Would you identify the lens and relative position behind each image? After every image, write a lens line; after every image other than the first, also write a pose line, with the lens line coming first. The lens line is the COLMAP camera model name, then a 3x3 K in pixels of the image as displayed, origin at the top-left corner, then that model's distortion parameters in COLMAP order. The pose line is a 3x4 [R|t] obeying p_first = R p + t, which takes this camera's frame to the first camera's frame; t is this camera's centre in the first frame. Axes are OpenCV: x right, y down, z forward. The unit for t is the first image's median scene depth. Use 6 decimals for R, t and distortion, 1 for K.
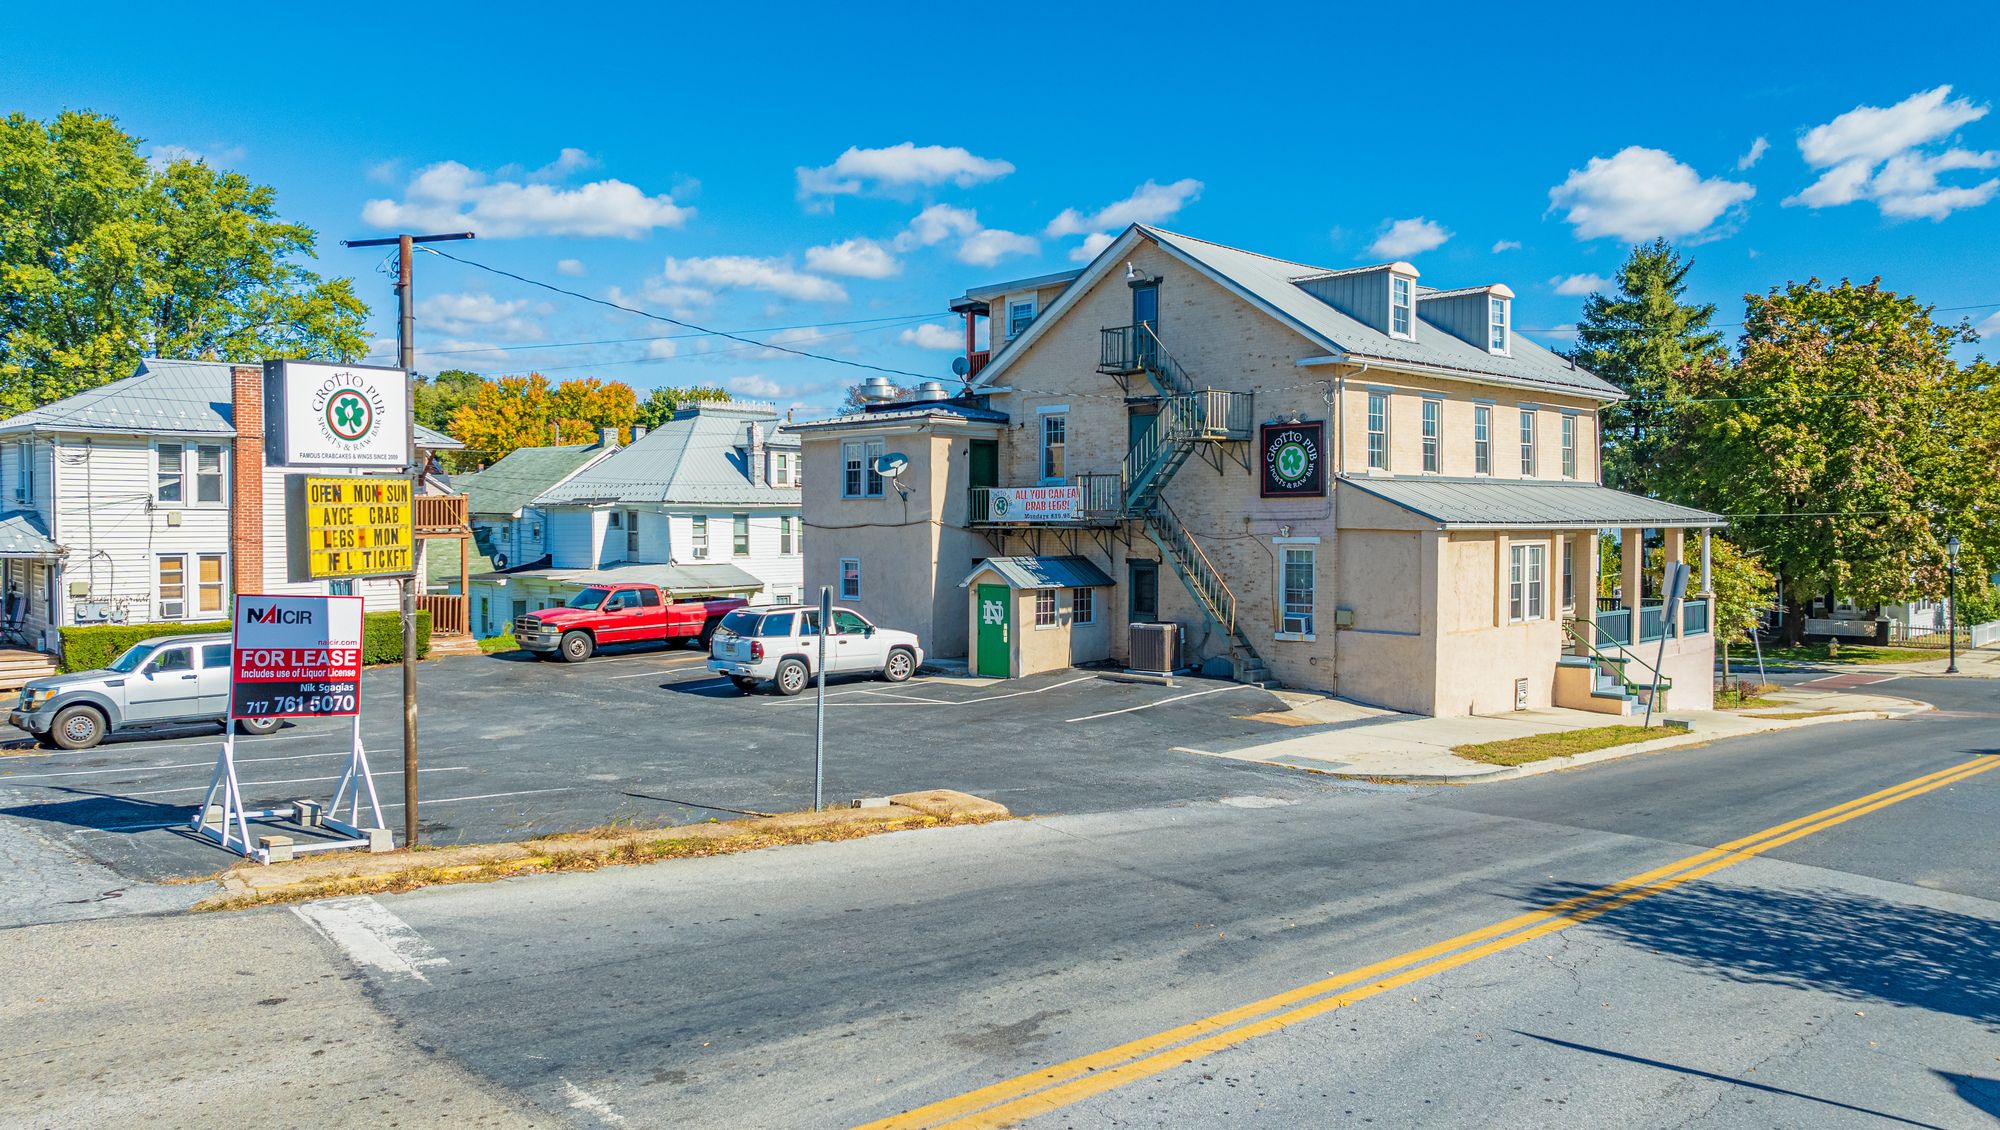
lens RADIAL K [[1406.4, 0, 995.9], [0, 1406.4, 559.5], [0, 0, 1]] dist [-0.015022, -0.002948]
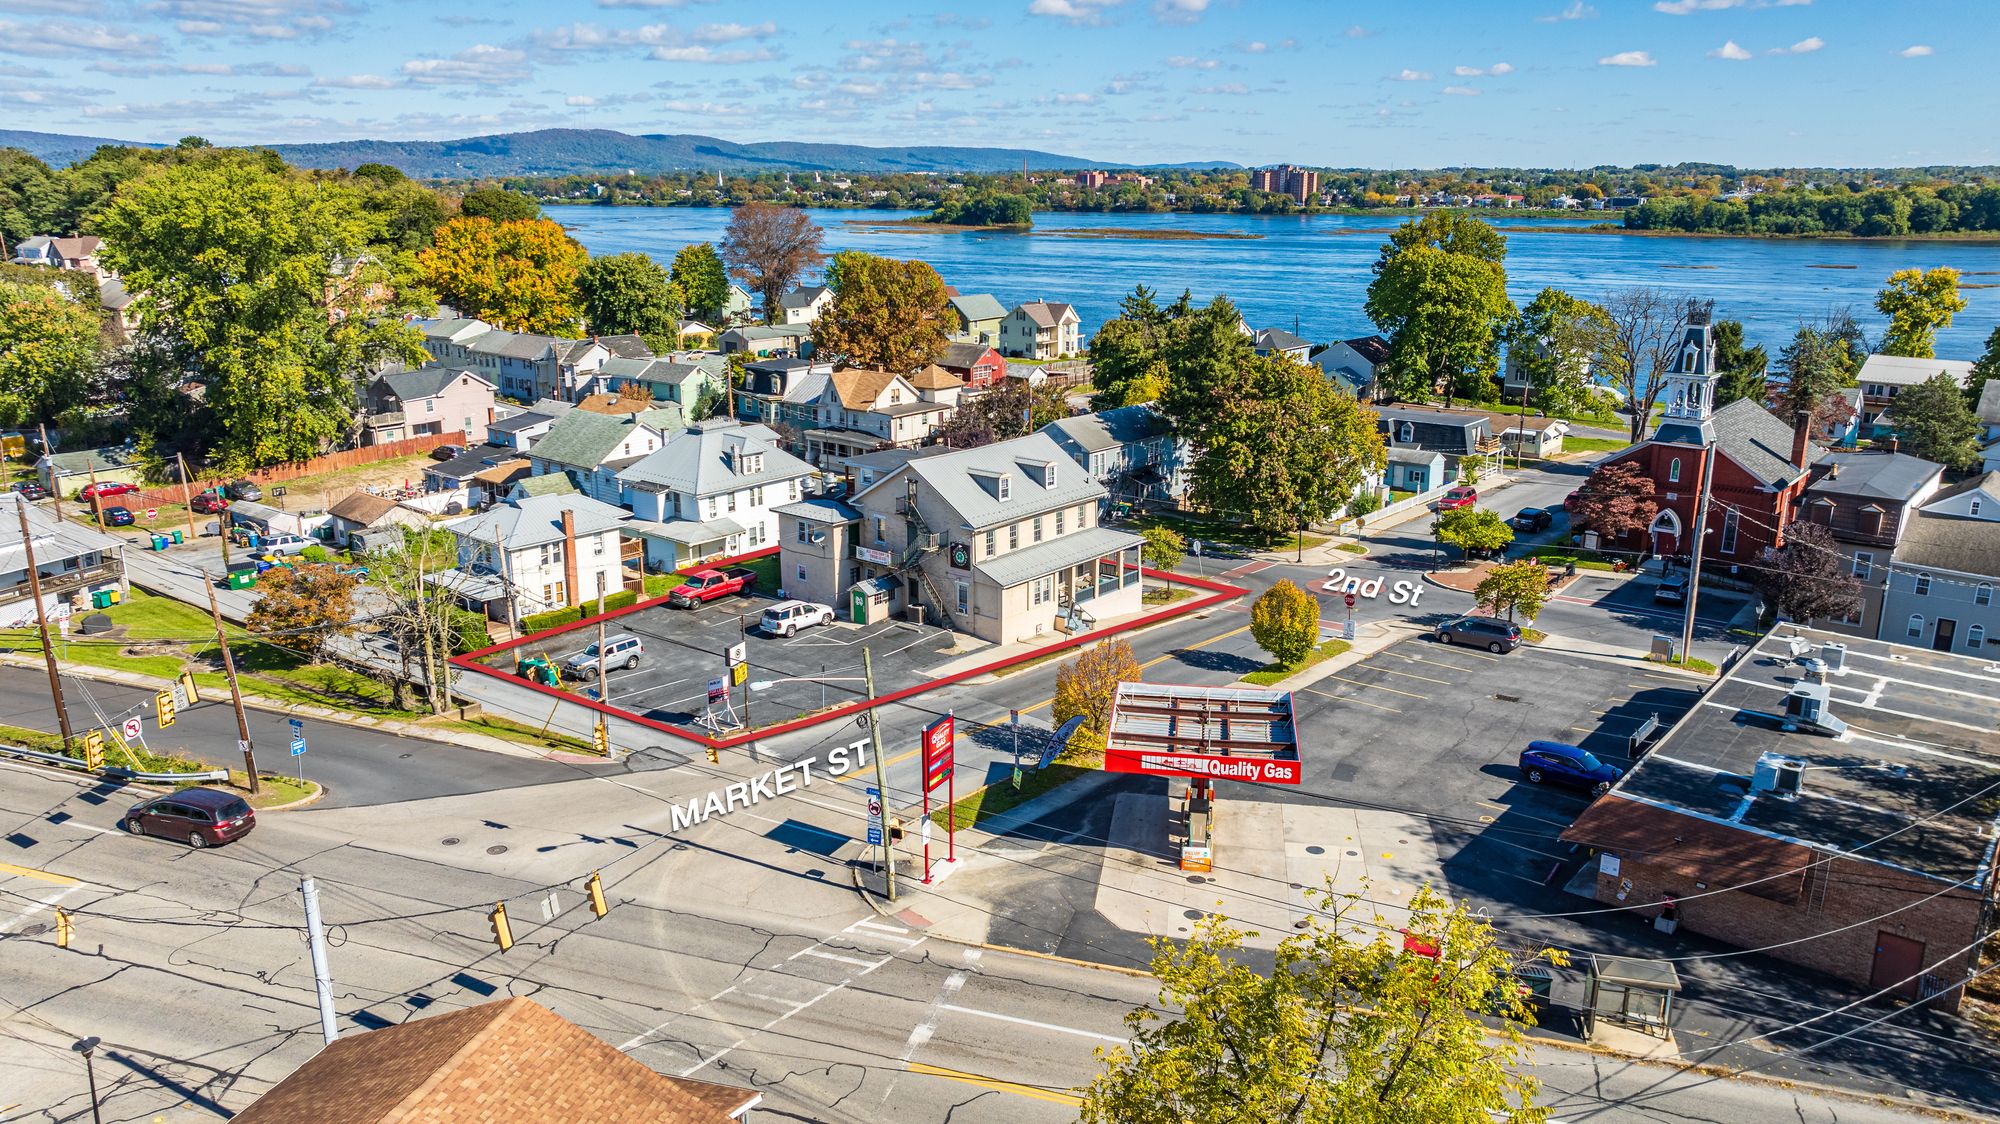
lens RADIAL K [[1406.4, 0, 995.9], [0, 1406.4, 556.5], [0, 0, 1]] dist [-0.015022, -0.002948]
pose [[0.995355, -0.027429, 0.092285, 0.012539], [0.005288, 0.972685, 0.232067, -0.679697], [-0.096129, -0.230501, 0.968312, -1.673478]]
